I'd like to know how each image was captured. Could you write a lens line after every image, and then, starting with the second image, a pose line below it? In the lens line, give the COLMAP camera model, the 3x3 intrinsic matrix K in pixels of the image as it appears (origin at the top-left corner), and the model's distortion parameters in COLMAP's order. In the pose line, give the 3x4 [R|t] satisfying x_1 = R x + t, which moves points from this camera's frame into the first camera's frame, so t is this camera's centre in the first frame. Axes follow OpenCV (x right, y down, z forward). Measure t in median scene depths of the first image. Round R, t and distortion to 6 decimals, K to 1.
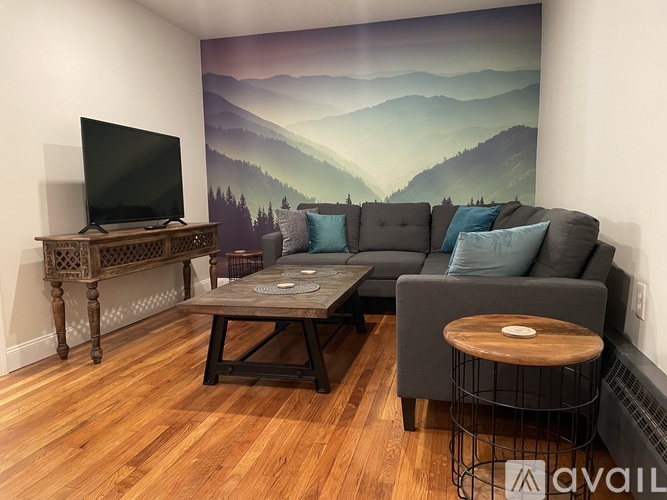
lens RADIAL K [[511.0, 0, 333.1], [0, 511.0, 249.3], [0, 0, 1]] dist [0.052812, -0.000660]
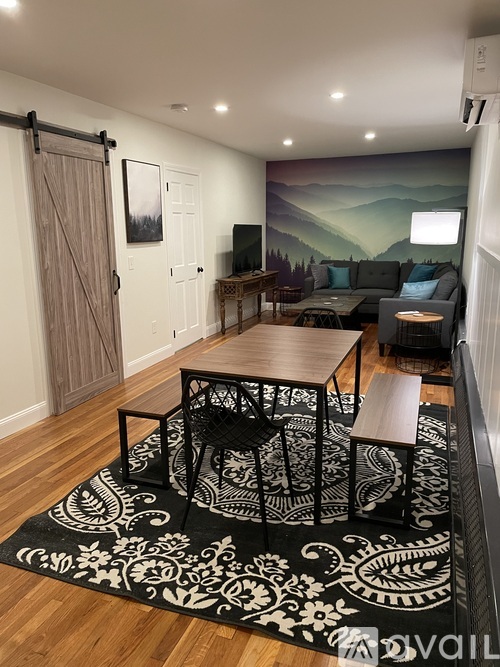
lens RADIAL K [[511.0, 0, 252.2], [0, 511.0, 334.0], [0, 0, 1]] dist [0.052812, -0.000660]
pose [[0.993583, 0.034188, -0.107816, -0.106598], [-0.023780, 0.995060, 0.096386, -0.002487], [0.110579, -0.093204, 0.989487, -0.768681]]
